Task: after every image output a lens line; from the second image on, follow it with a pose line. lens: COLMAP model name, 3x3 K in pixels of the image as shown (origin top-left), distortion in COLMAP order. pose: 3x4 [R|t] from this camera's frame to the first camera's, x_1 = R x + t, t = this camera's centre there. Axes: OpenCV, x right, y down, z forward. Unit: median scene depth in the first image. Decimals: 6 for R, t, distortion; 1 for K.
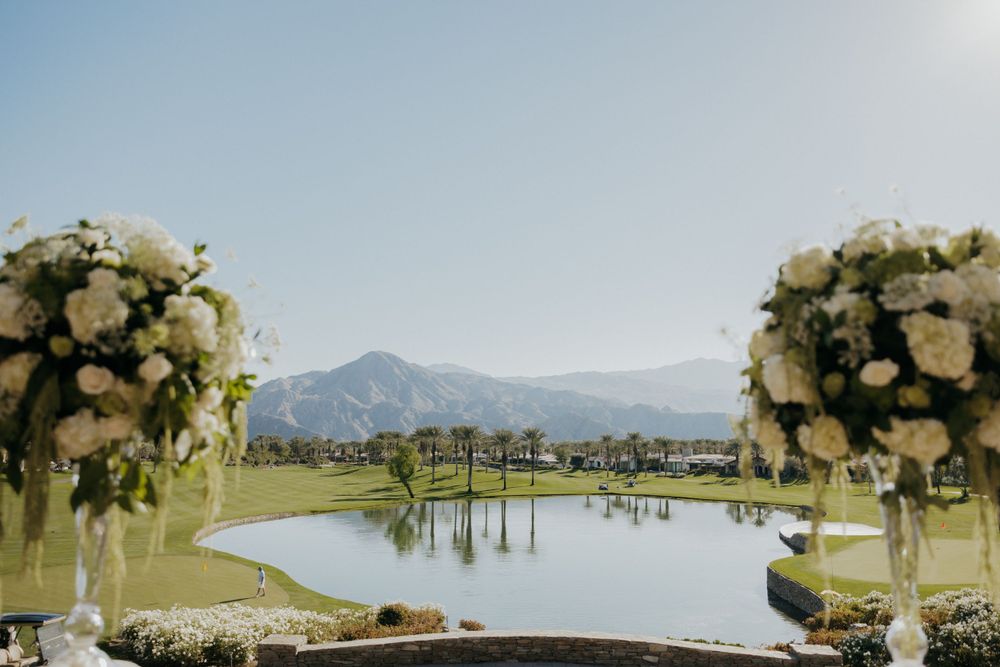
lens RADIAL K [[791.9, 0, 523.7], [0, 791.9, 332.8], [0, 0, 1]] dist [-0.012634, -0.015674]
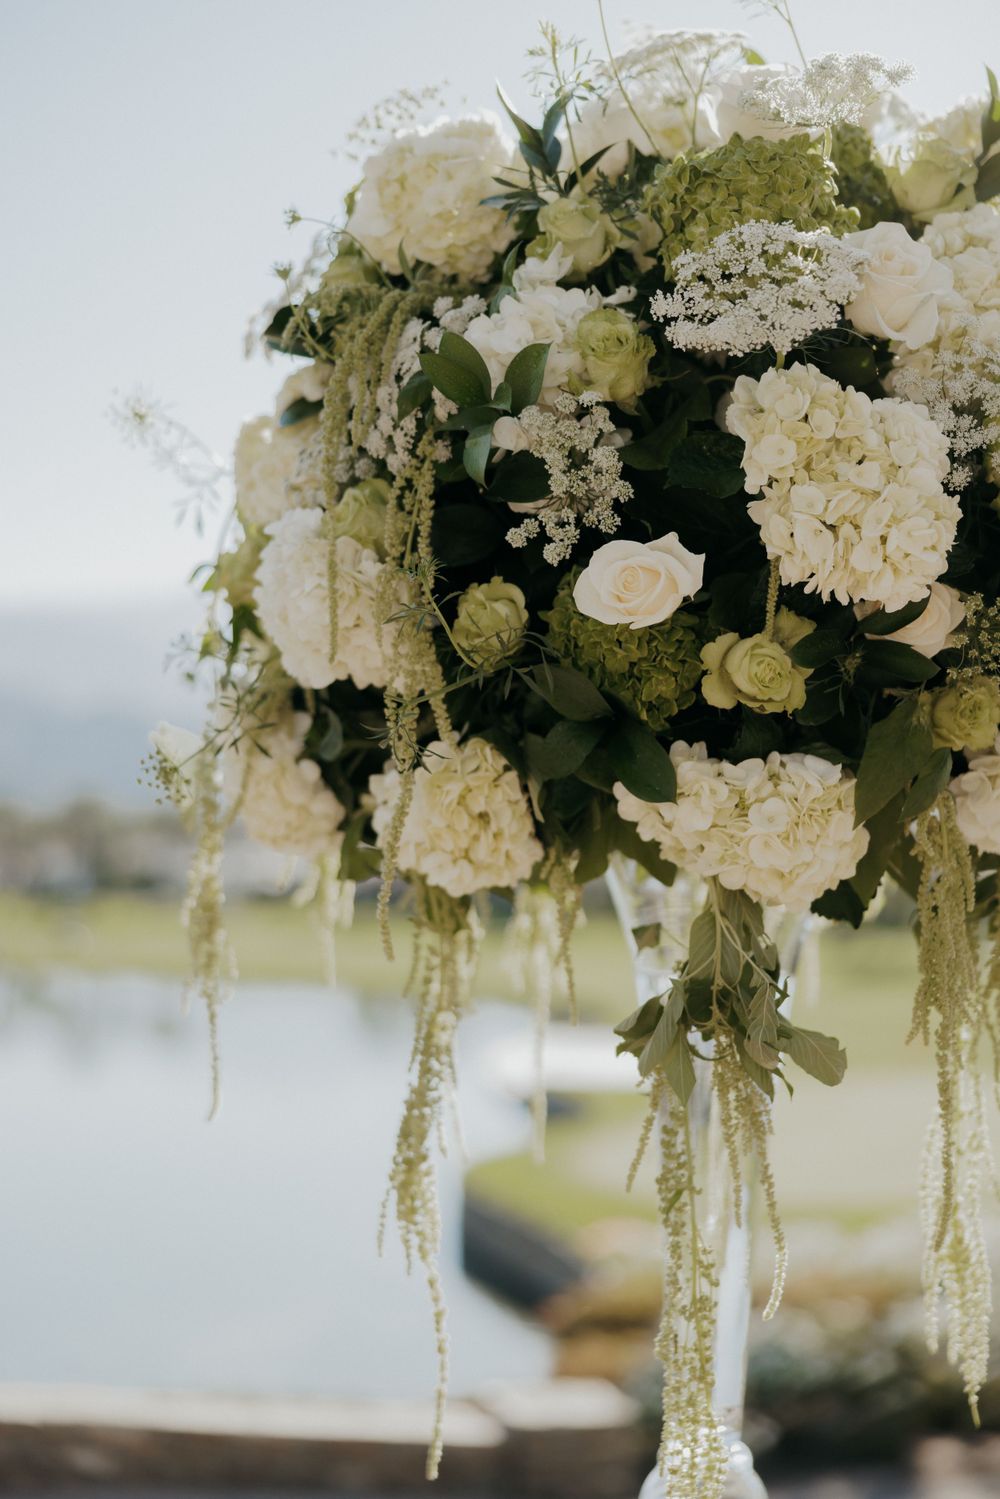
lens RADIAL K [[2396.5, 0, 496.8], [0, 2396.5, 751.8], [0, 0, 1]] dist [-0.068308, 0.000000]
pose [[0.952432, 0.012202, 0.304507, 0.144676], [-0.045967, 0.993518, 0.103962, 0.023653], [-0.301265, -0.113014, 0.946820, 0.216805]]
